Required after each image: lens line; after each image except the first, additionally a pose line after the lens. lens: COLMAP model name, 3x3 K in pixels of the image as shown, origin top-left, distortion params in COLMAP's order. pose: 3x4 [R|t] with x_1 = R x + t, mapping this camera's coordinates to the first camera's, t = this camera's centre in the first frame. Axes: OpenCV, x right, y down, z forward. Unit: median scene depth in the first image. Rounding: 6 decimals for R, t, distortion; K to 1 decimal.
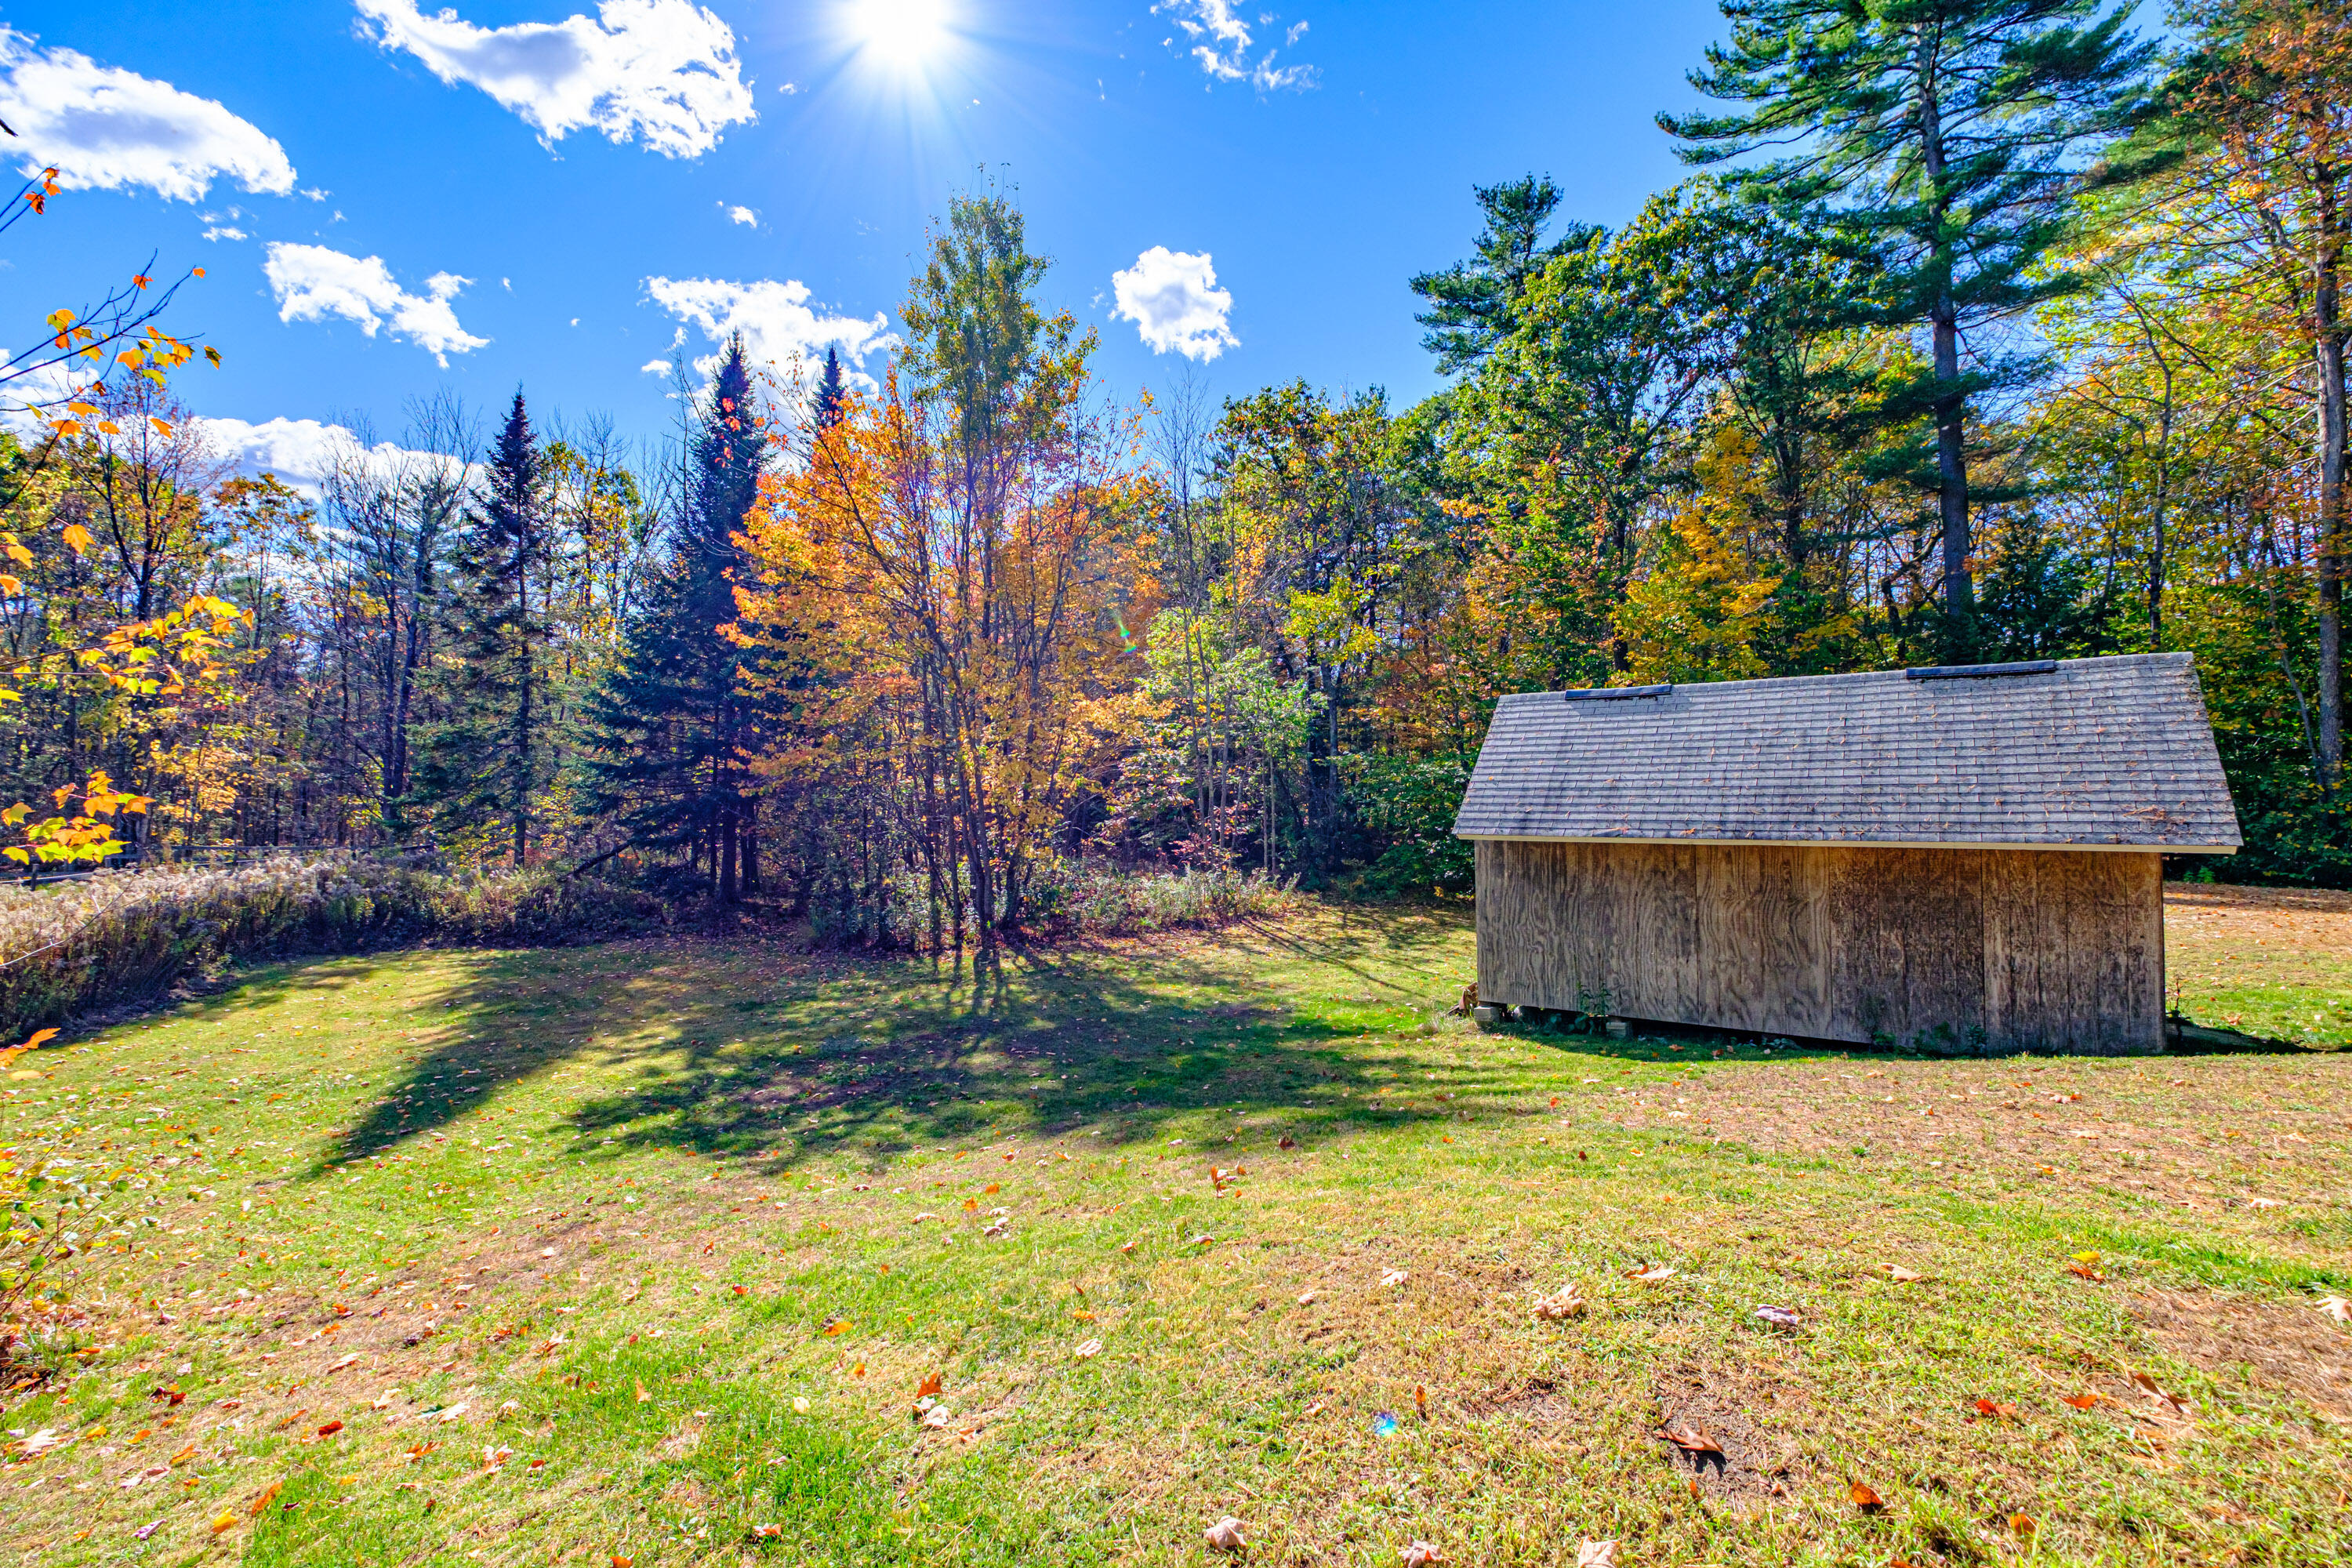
lens RADIAL K [[1018.7, 0, 1176.0], [0, 1018.7, 784.0], [0, 0, 1]] dist [-0.000257, 0.000021]
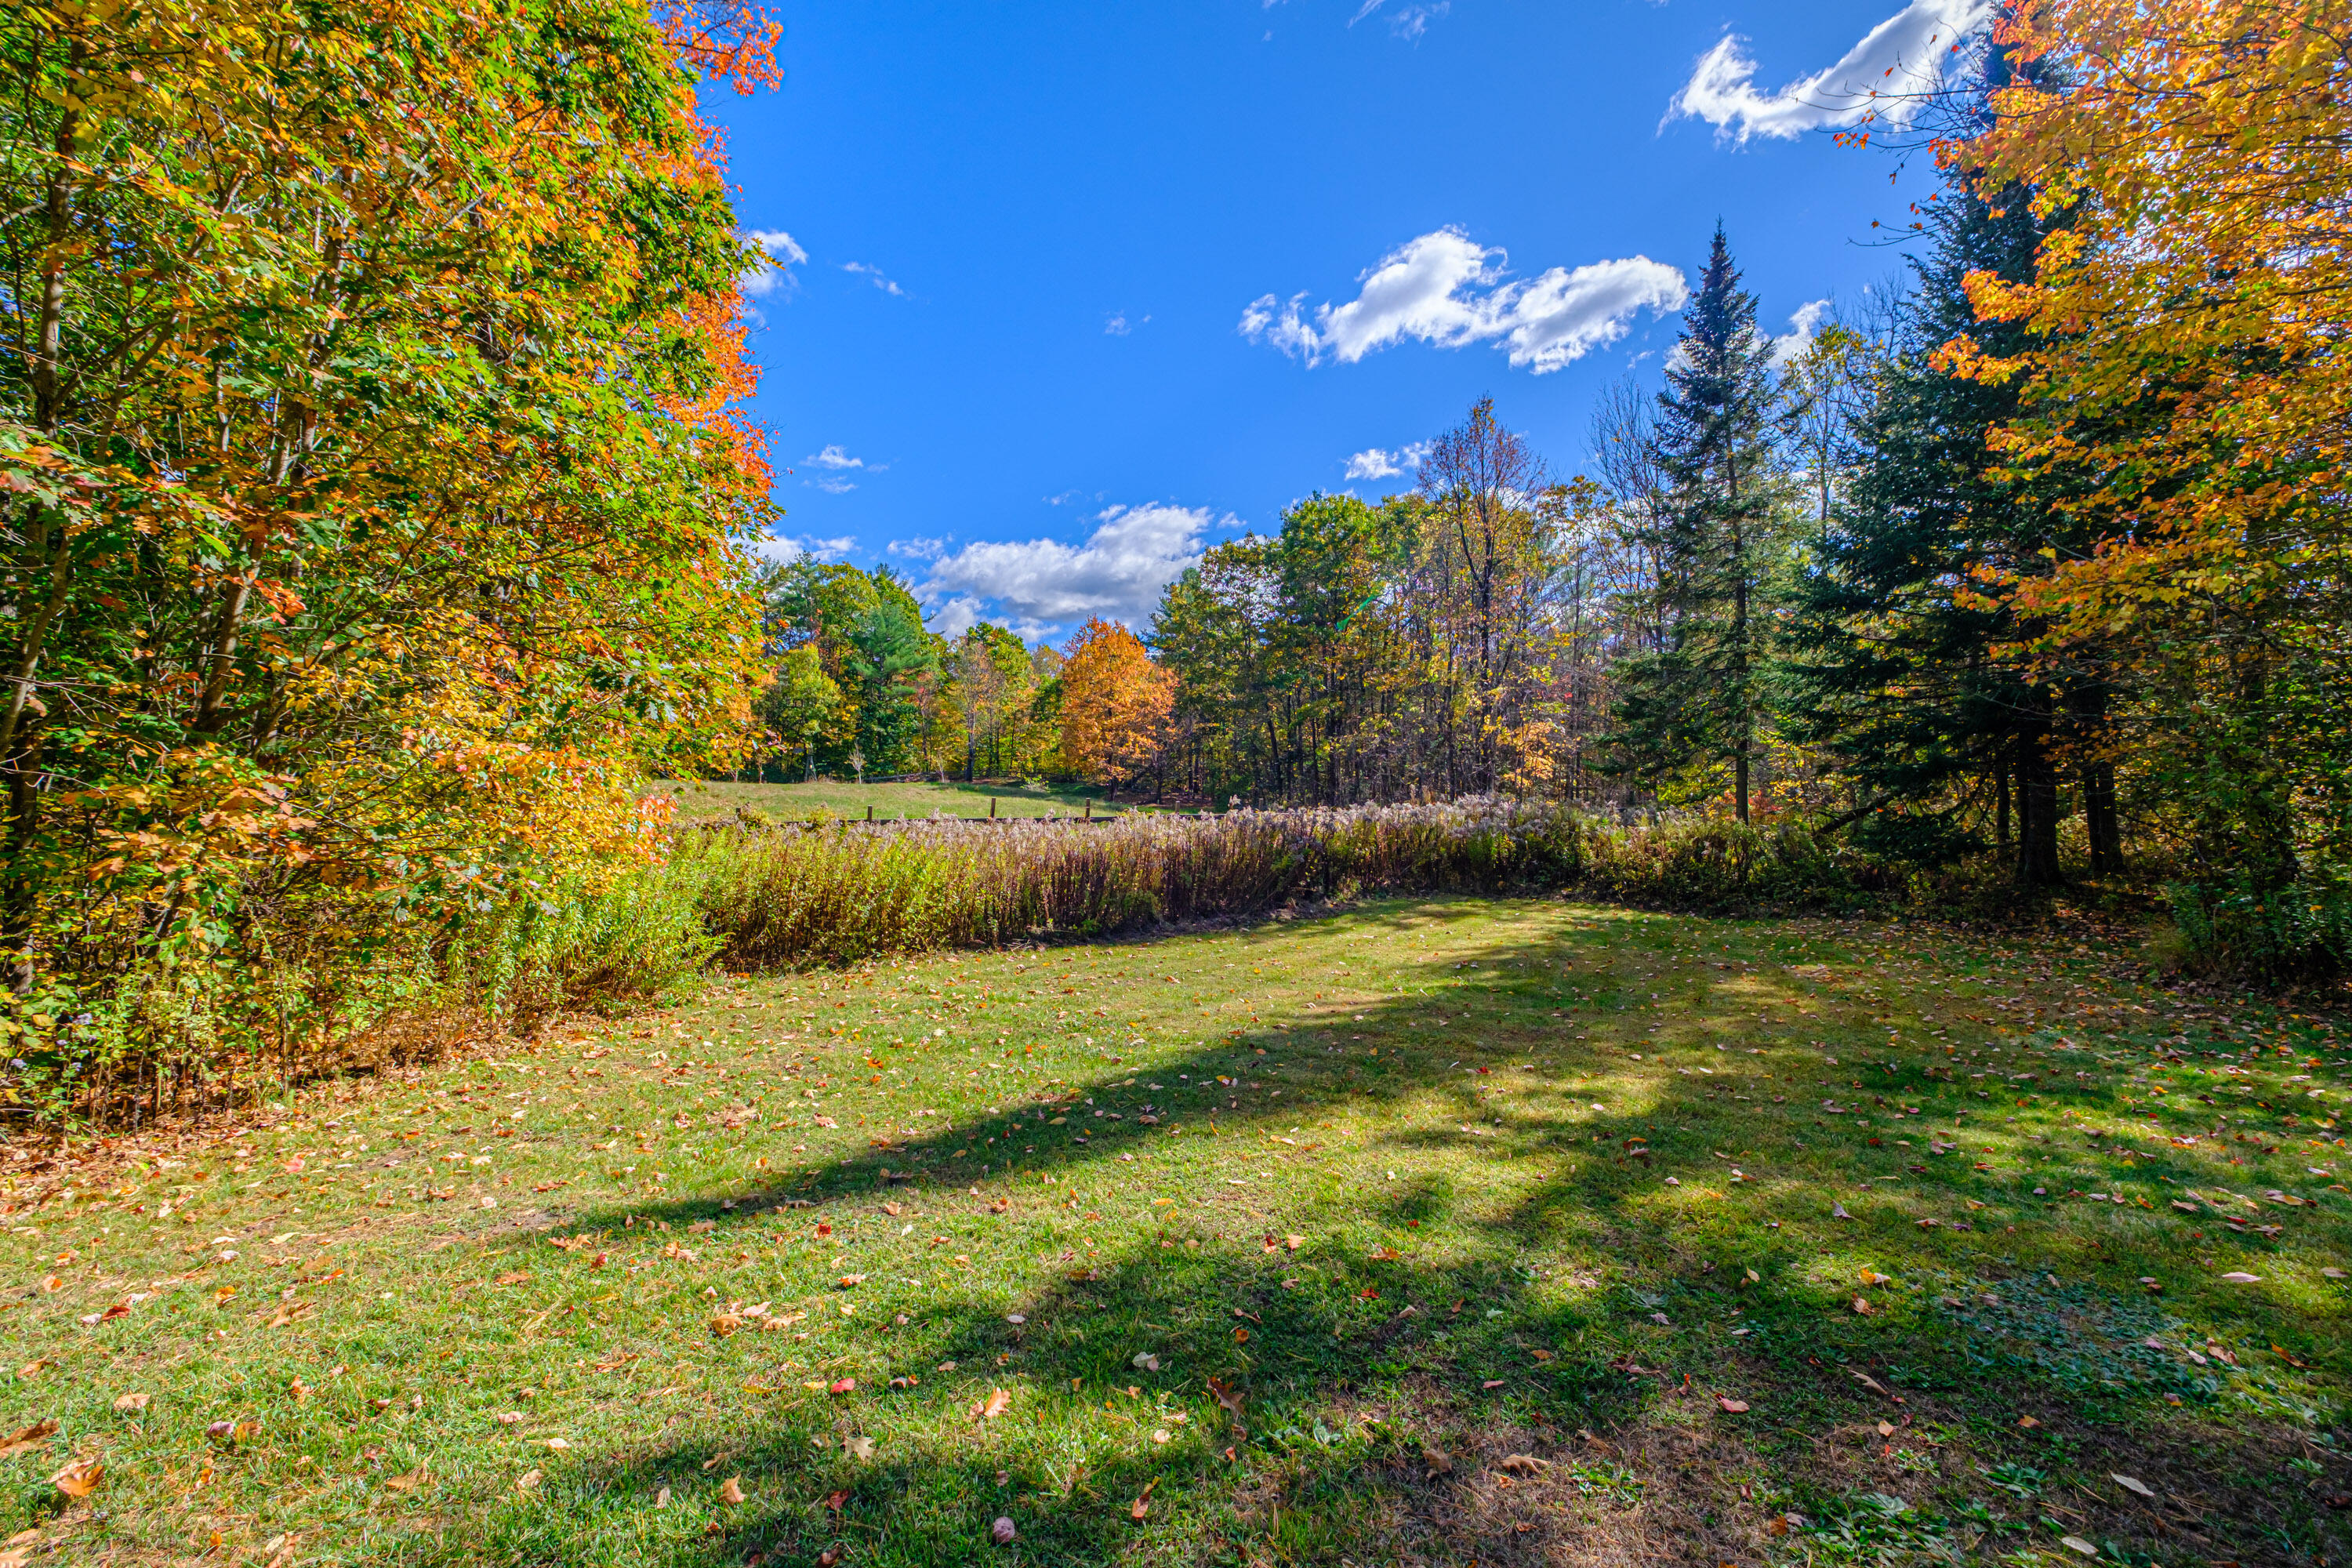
lens RADIAL K [[1018.7, 0, 1176.0], [0, 1018.7, 784.0], [0, 0, 1]] dist [-0.000257, 0.000021]
pose [[0.380083, -0.019684, -0.924743, -0.067367], [0.029075, 0.999534, -0.009326, 0.043733], [0.924495, -0.023342, 0.380478, 0.265359]]
